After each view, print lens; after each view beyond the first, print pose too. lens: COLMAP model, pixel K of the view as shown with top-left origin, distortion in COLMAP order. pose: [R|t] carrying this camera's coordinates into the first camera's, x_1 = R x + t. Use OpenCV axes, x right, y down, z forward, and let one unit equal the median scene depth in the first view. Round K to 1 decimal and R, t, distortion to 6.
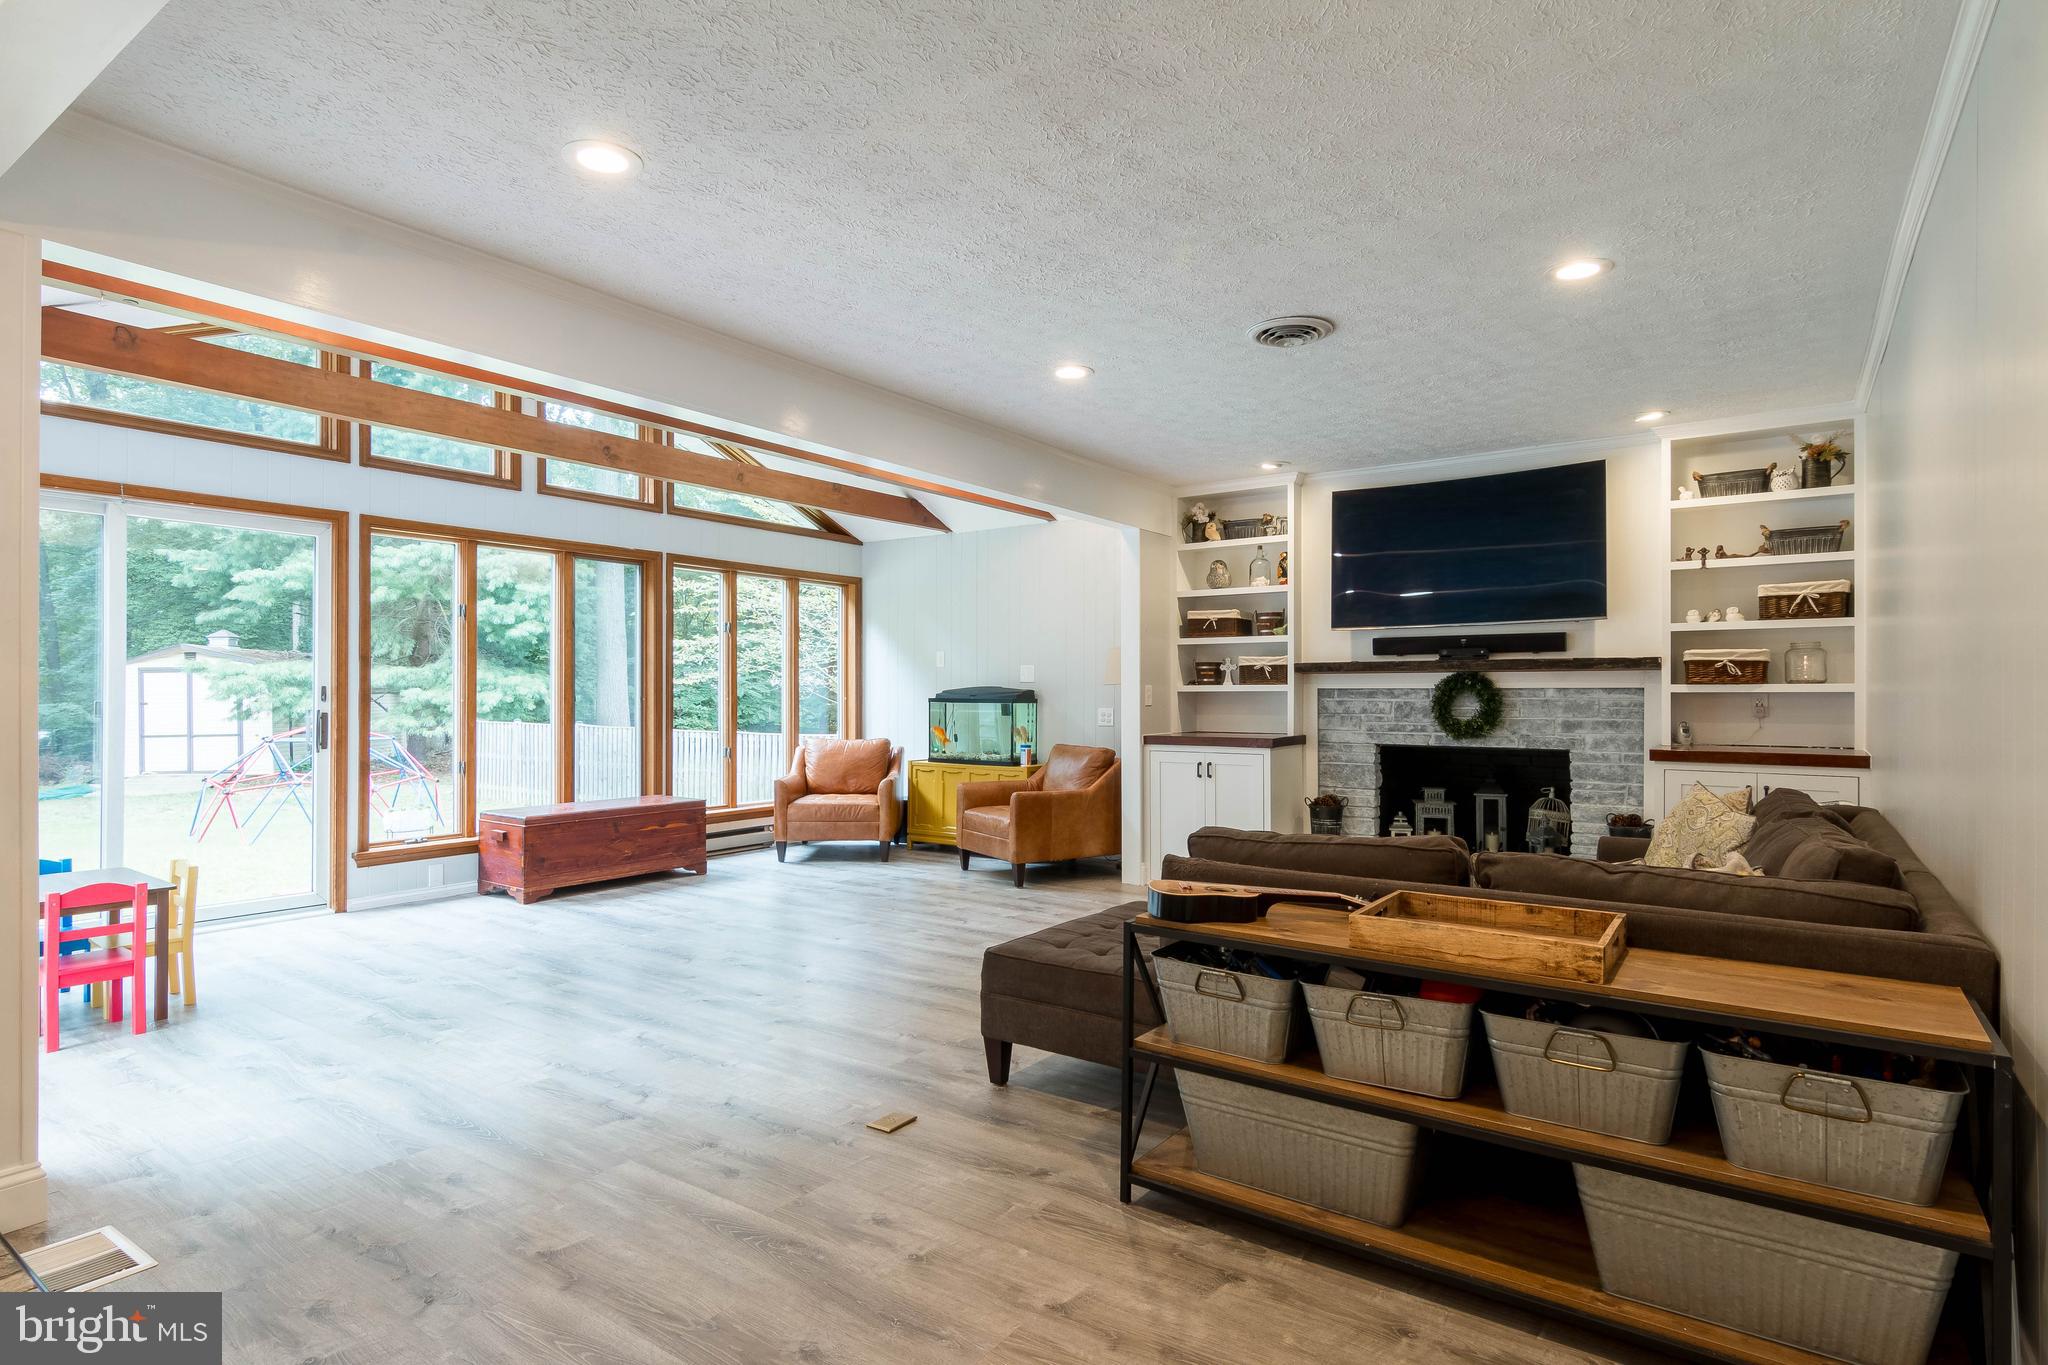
lens RADIAL K [[1048.3, 0, 1022.2], [0, 1048.3, 691.7], [0, 0, 1]] dist [-0.000929, -0.000082]
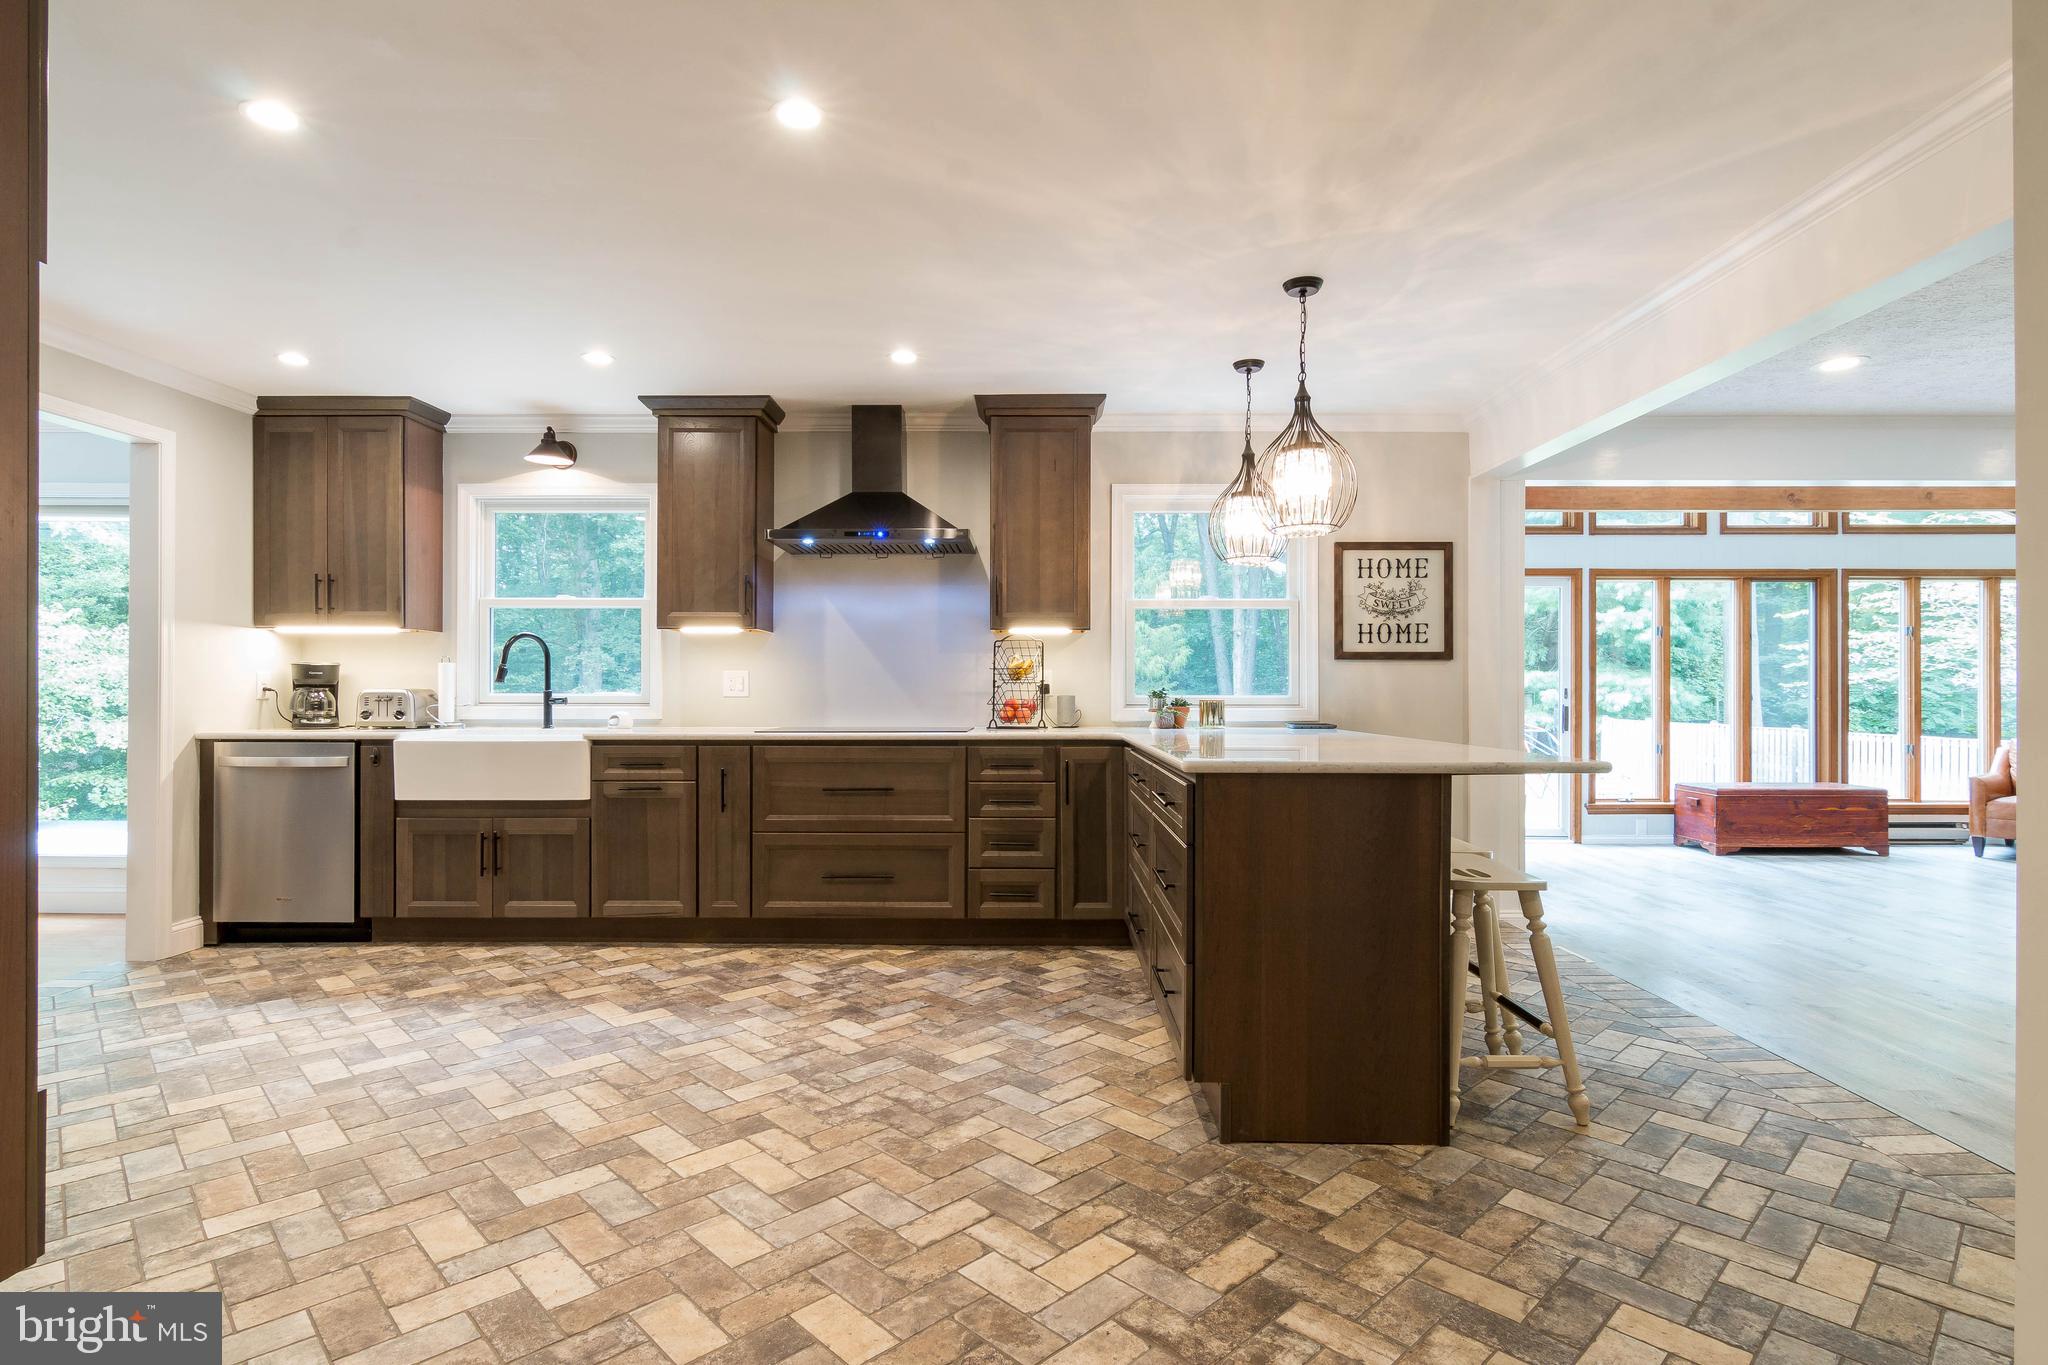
lens RADIAL K [[1027.8, 0, 1024.4], [0, 1027.8, 689.8], [0, 0, 1]] dist [-0.001222, 0.000260]
pose [[0.565477, -0.003372, -0.824757, 0.079602], [0.000814, 0.999993, -0.003530, 0.000933], [0.824764, 0.001324, 0.565476, -0.375728]]
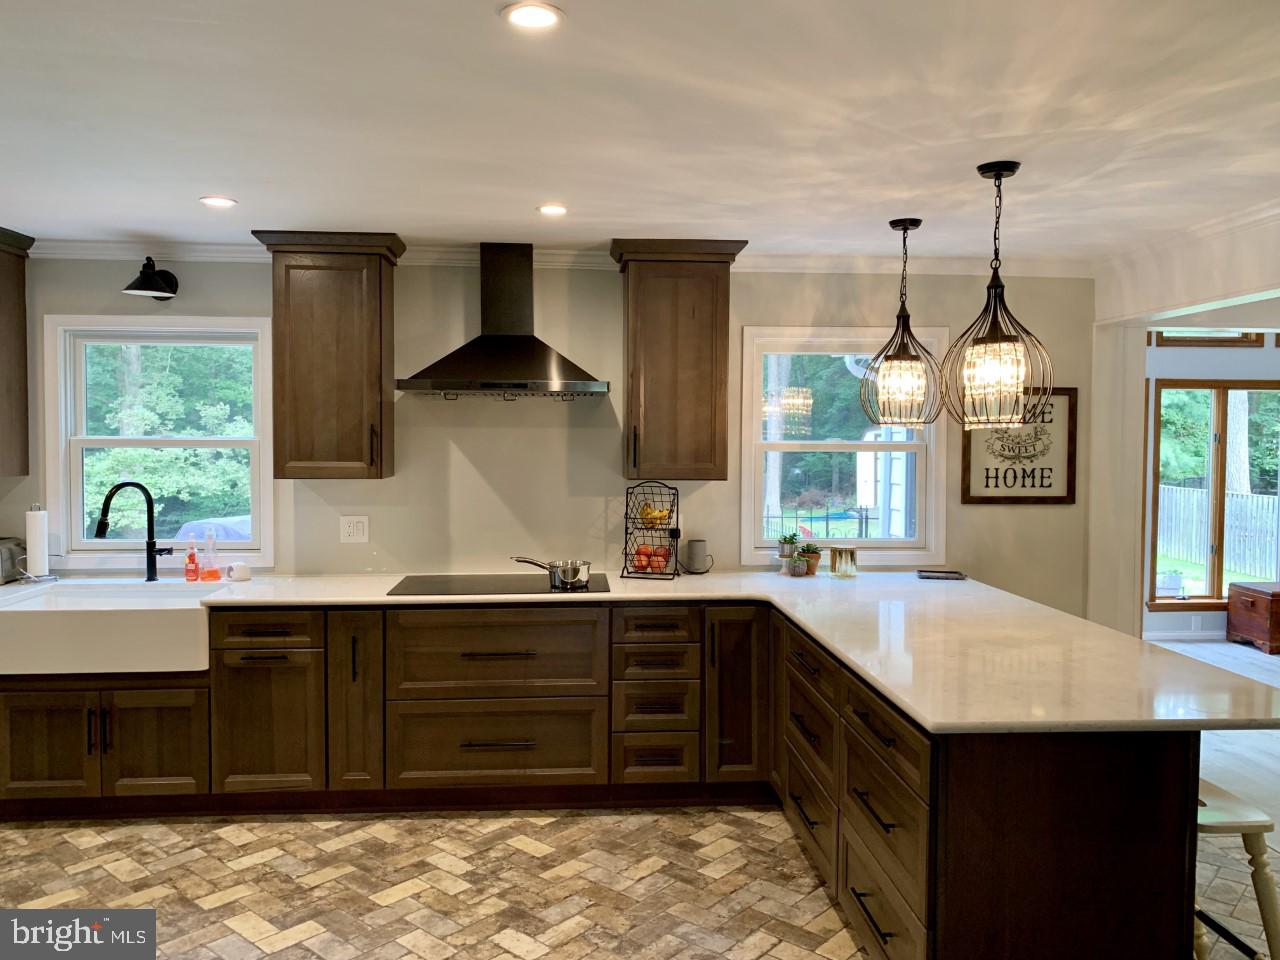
lens RADIAL K [[980.7, 0, 639.1], [0, 980.7, 473.3], [0, 0, 1]] dist [0.017803, -0.011198]
pose [[0.632833, 0.030508, -0.773687, -0.002319], [-0.003050, 0.999314, 0.036910, -0.071255], [0.774282, -0.020998, 0.632492, -0.404276]]
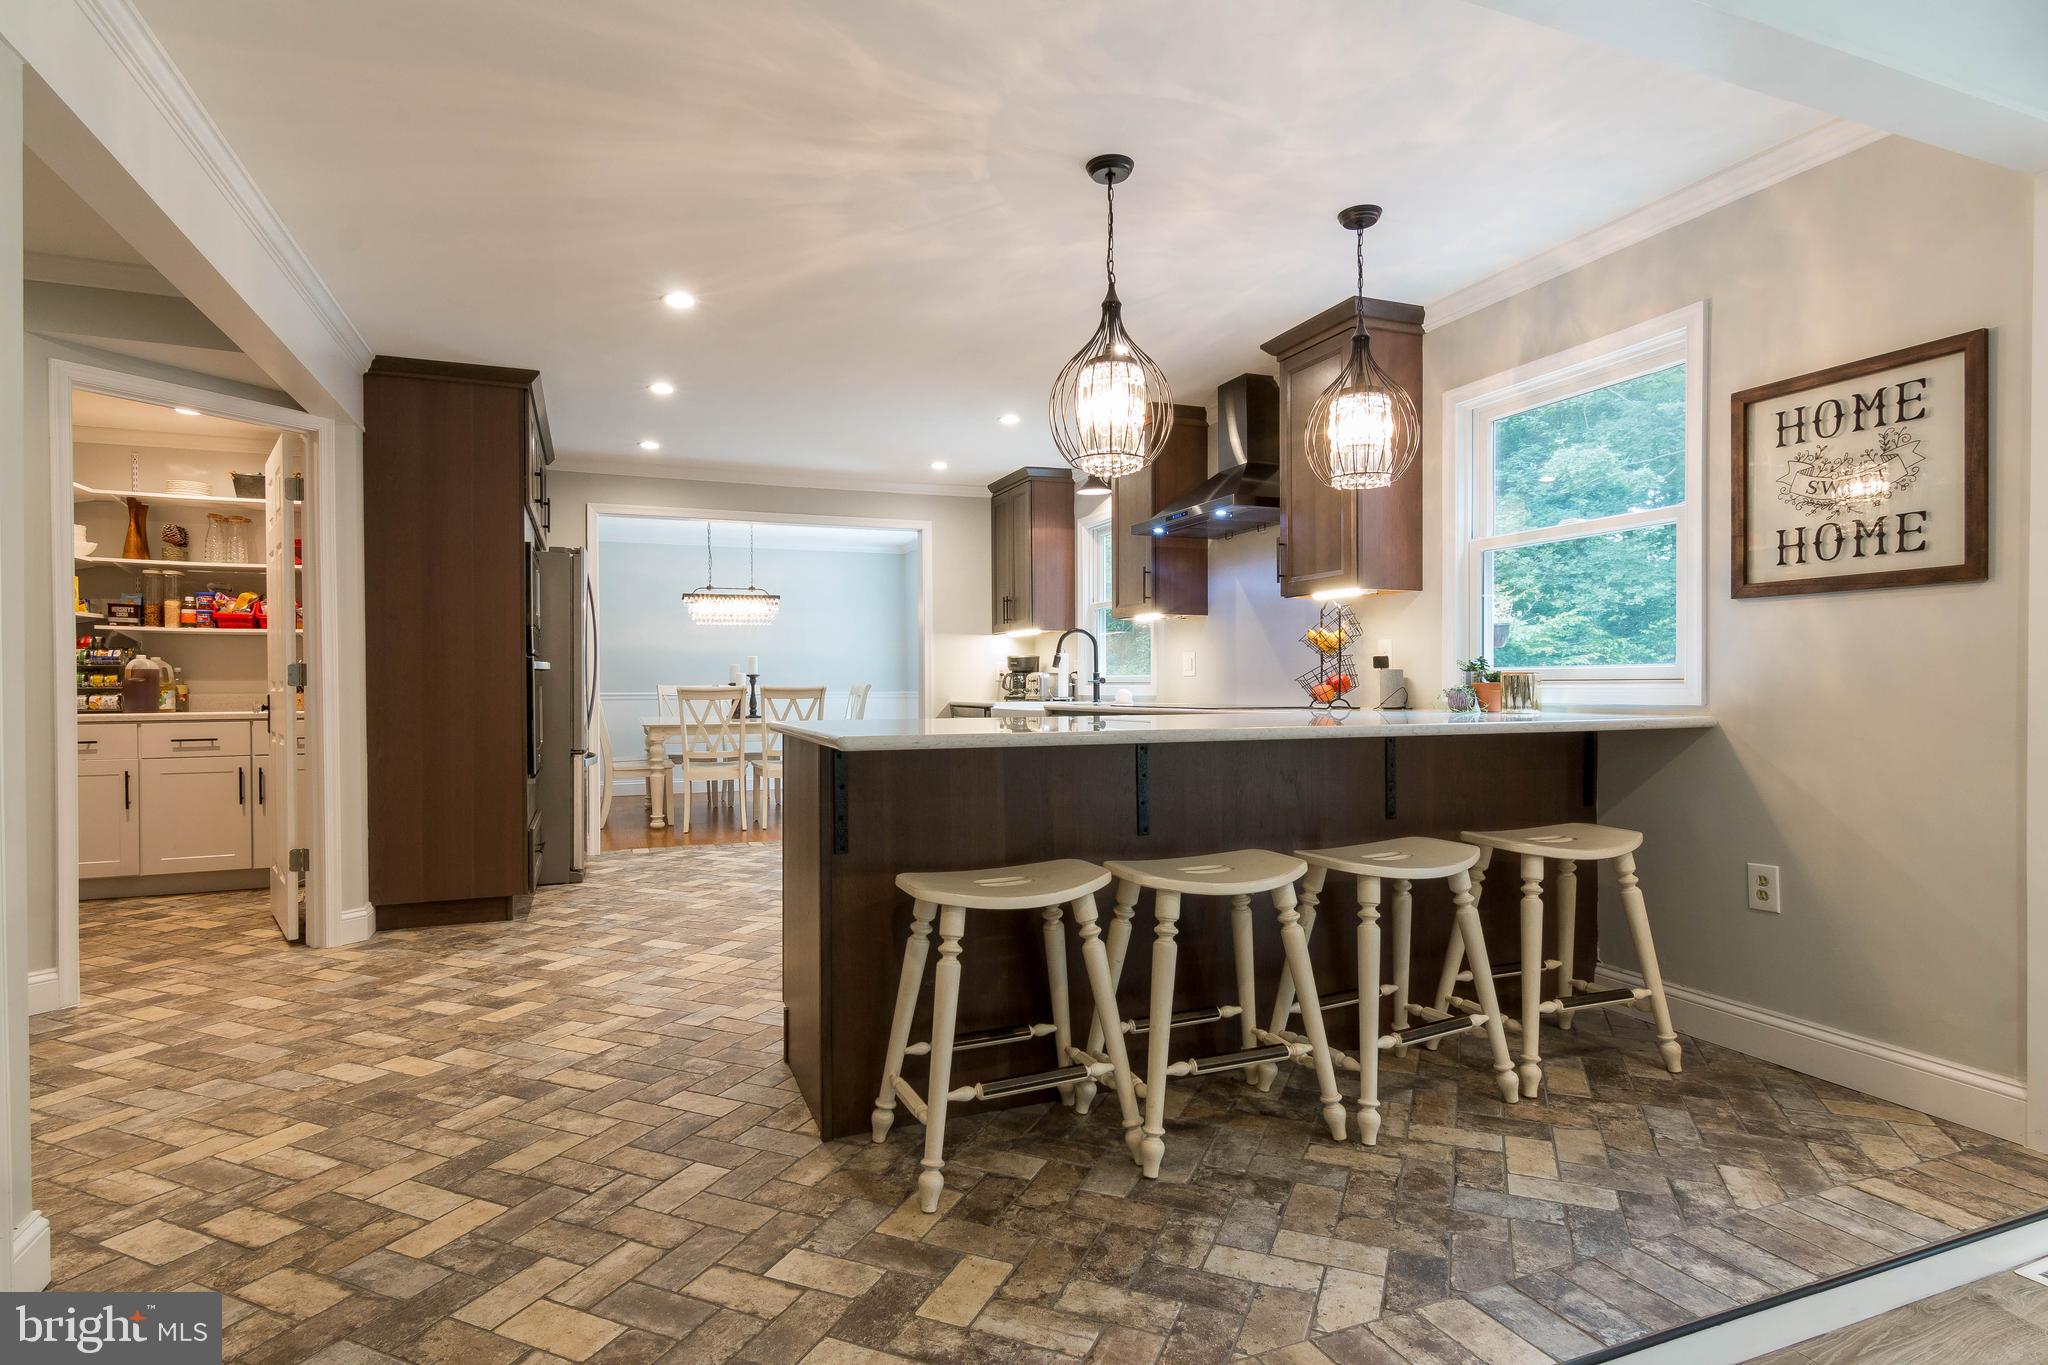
lens RADIAL K [[1048.3, 0, 1022.2], [0, 1048.3, 691.7], [0, 0, 1]] dist [-0.000929, -0.000082]
pose [[-0.547098, 0.006238, -0.837046, 0.118749], [0.005051, 0.999979, 0.004151, 0.011652], [0.837054, -0.001956, -0.547117, 0.219735]]
